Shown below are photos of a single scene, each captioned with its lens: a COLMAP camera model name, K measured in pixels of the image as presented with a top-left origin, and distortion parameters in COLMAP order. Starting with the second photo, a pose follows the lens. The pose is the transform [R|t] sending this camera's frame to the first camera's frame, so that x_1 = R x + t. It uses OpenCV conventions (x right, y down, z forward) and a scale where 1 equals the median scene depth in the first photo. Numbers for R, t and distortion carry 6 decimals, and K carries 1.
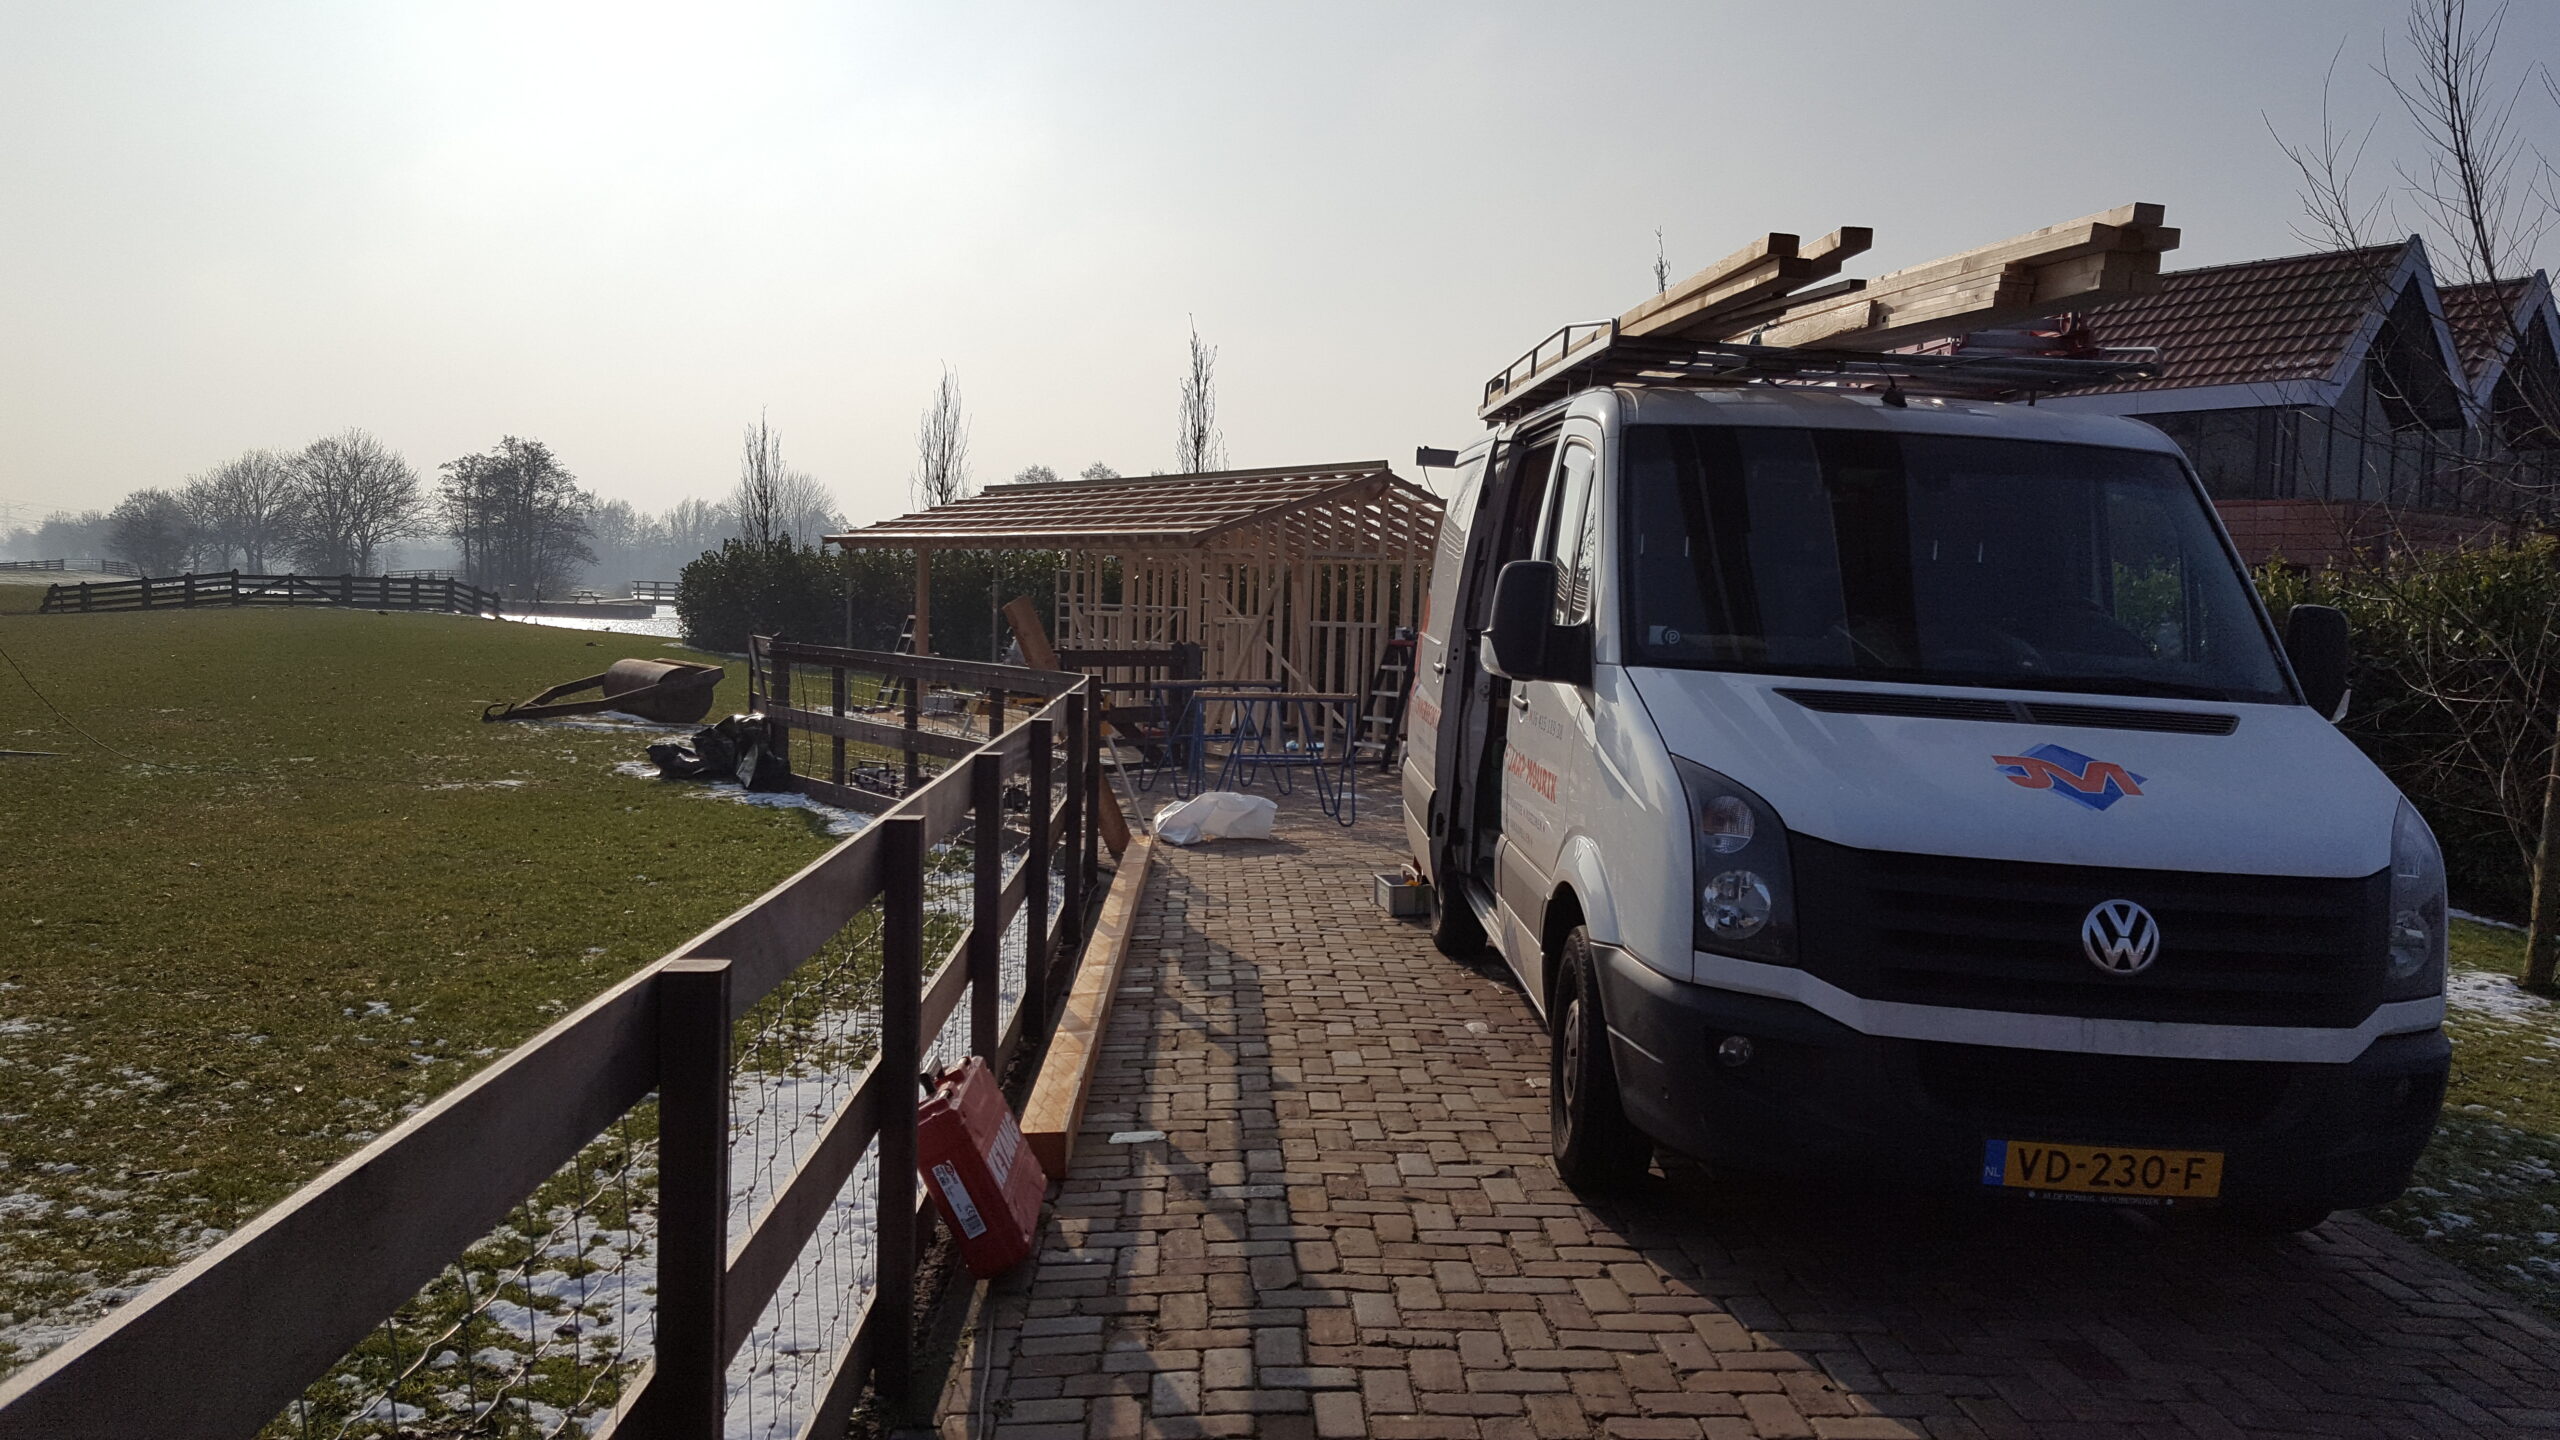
lens RADIAL K [[1971.0, 0, 1281.0], [0, 1971.0, 685.4], [0, 0, 1]] dist [0.099127, -0.130259]
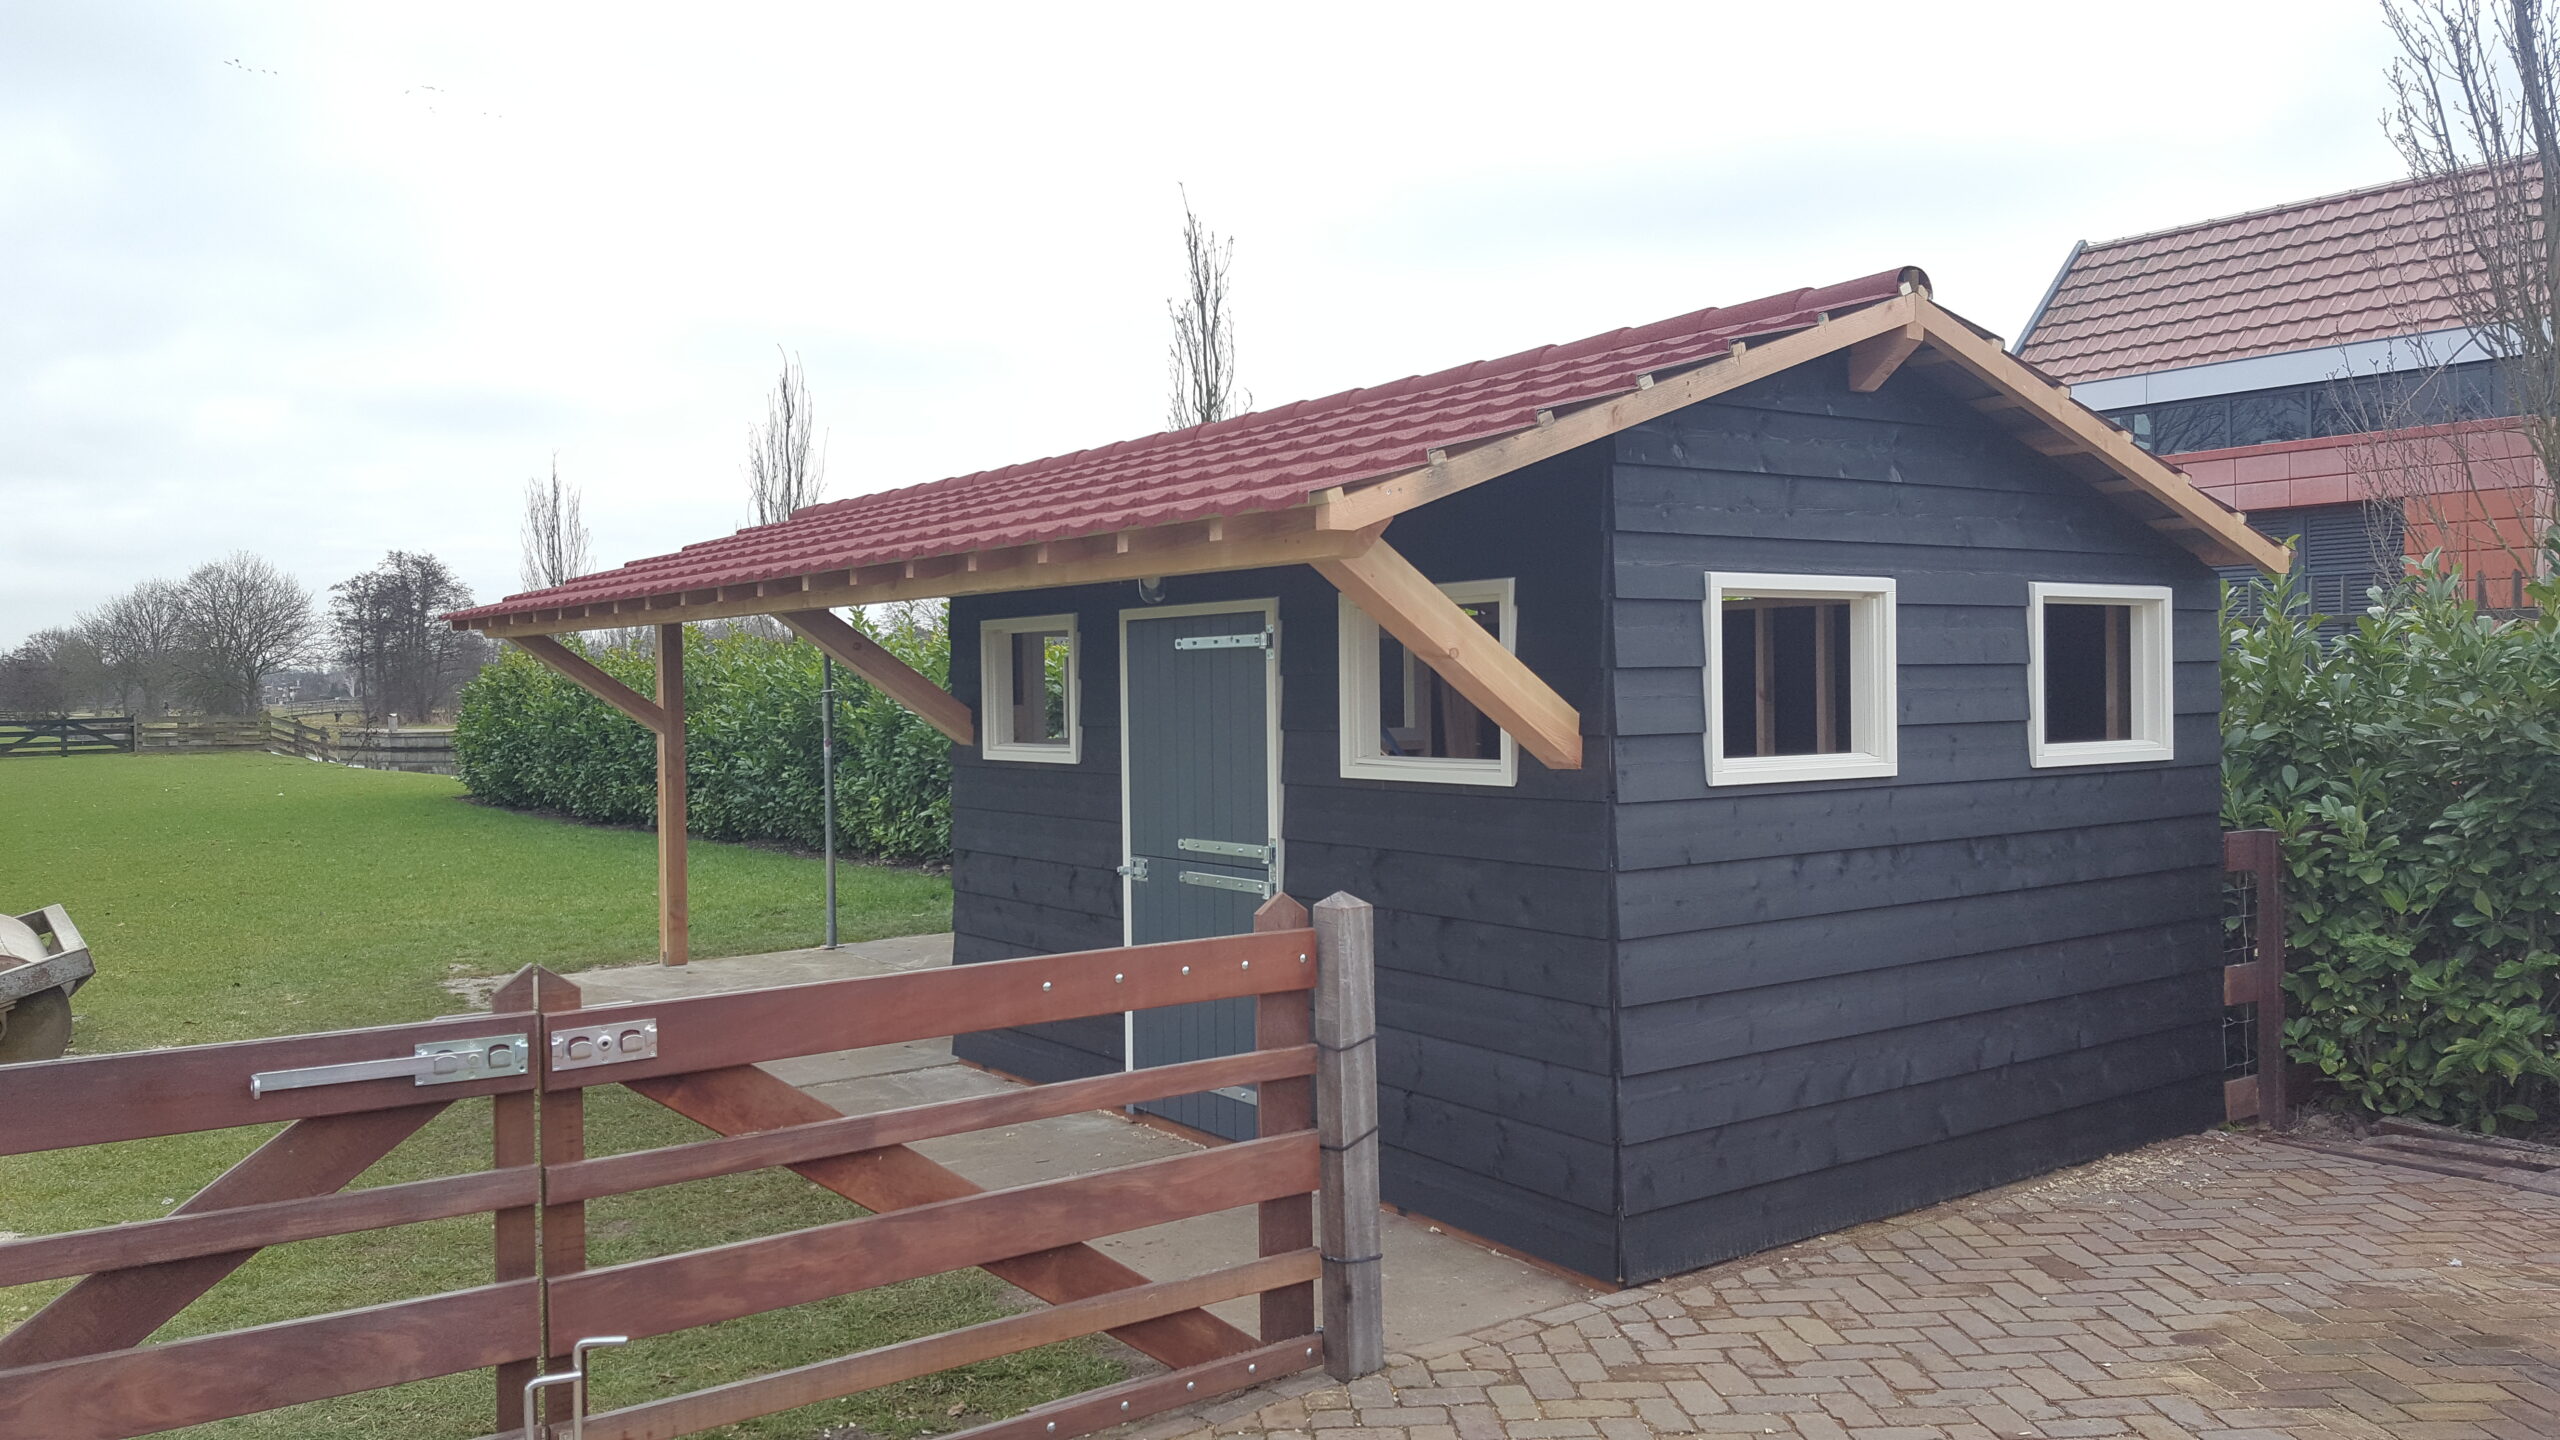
lens RADIAL K [[1963.1, 0, 1280.0], [0, 1963.1, 720.0], [0, 0, 1]] dist [0.109680, -0.142767]
pose [[0.998526, -0.049538, 0.022184, -0.006311], [0.050077, 0.998446, -0.024455, -0.004223], [-0.020939, 0.025530, 0.999455, 0.075970]]
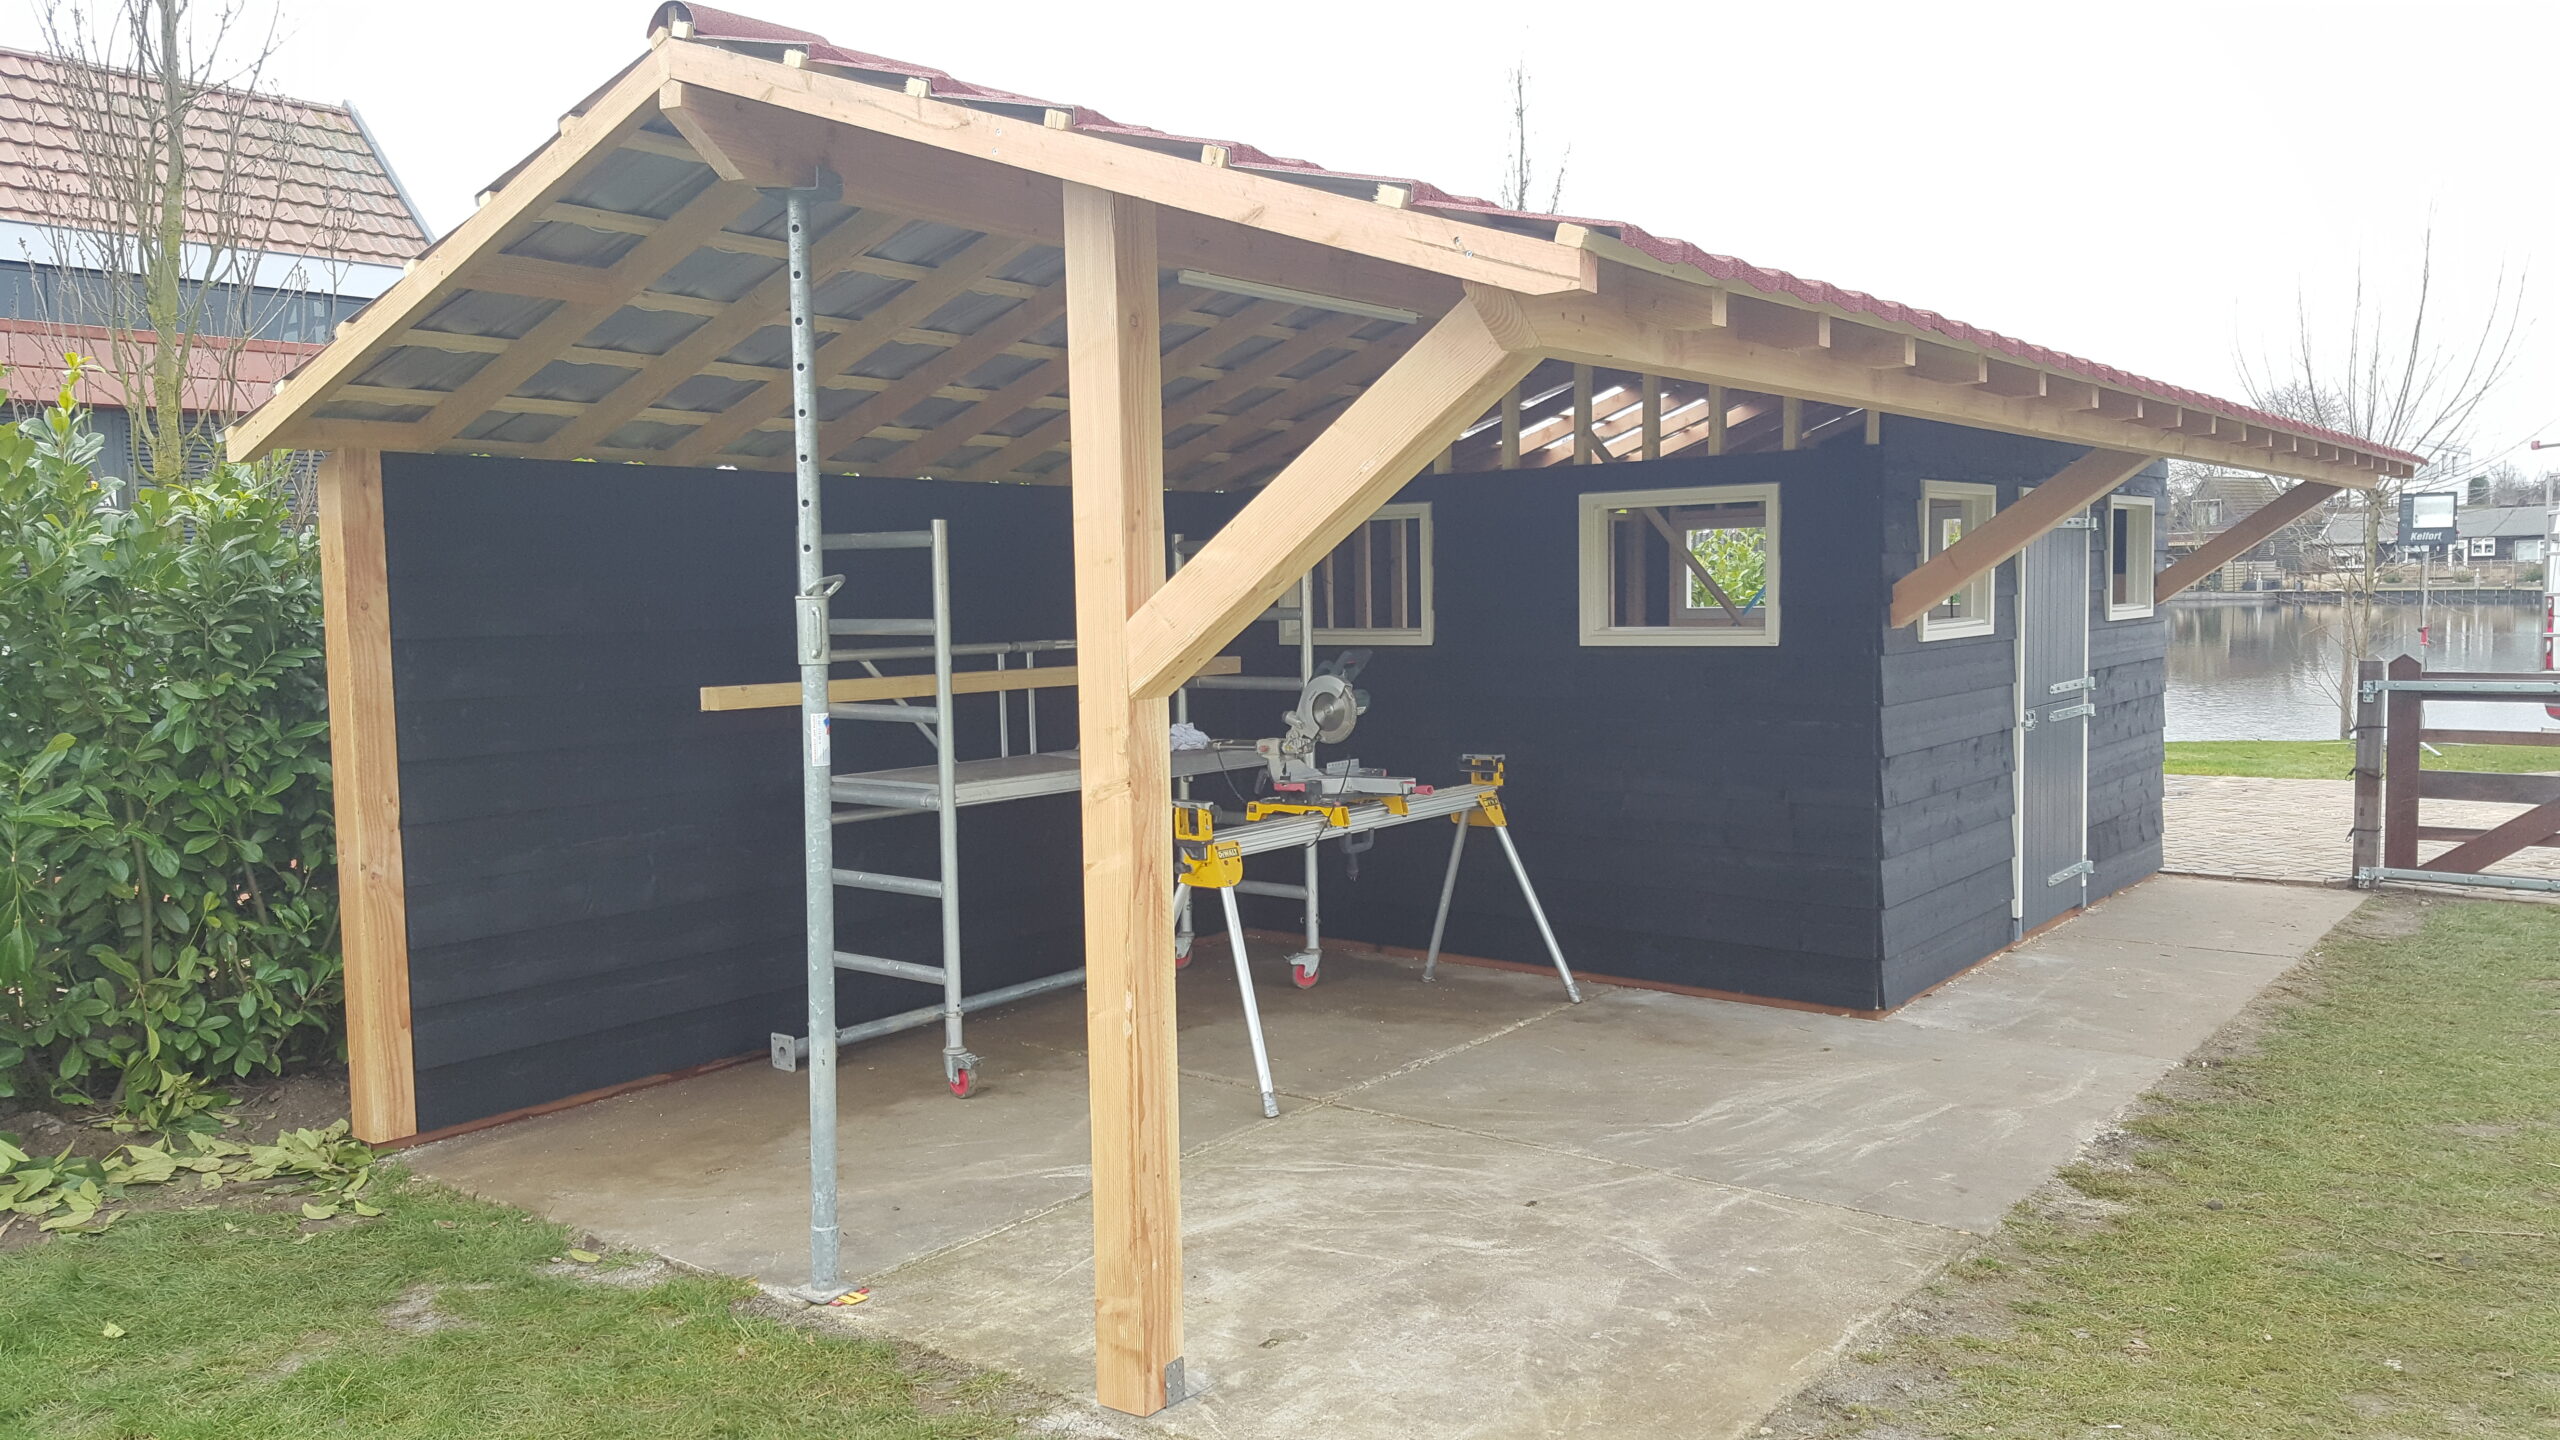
lens RADIAL K [[1963.6, 0, 1252.9], [0, 1963.6, 736.4], [0, 0, 1]] dist [0.070559, -0.008085]
pose [[-0.314541, -0.105950, 0.943313, -0.050590], [0.046639, 0.990826, 0.126838, -0.008613], [-0.948098, 0.083891, -0.306714, 0.145139]]
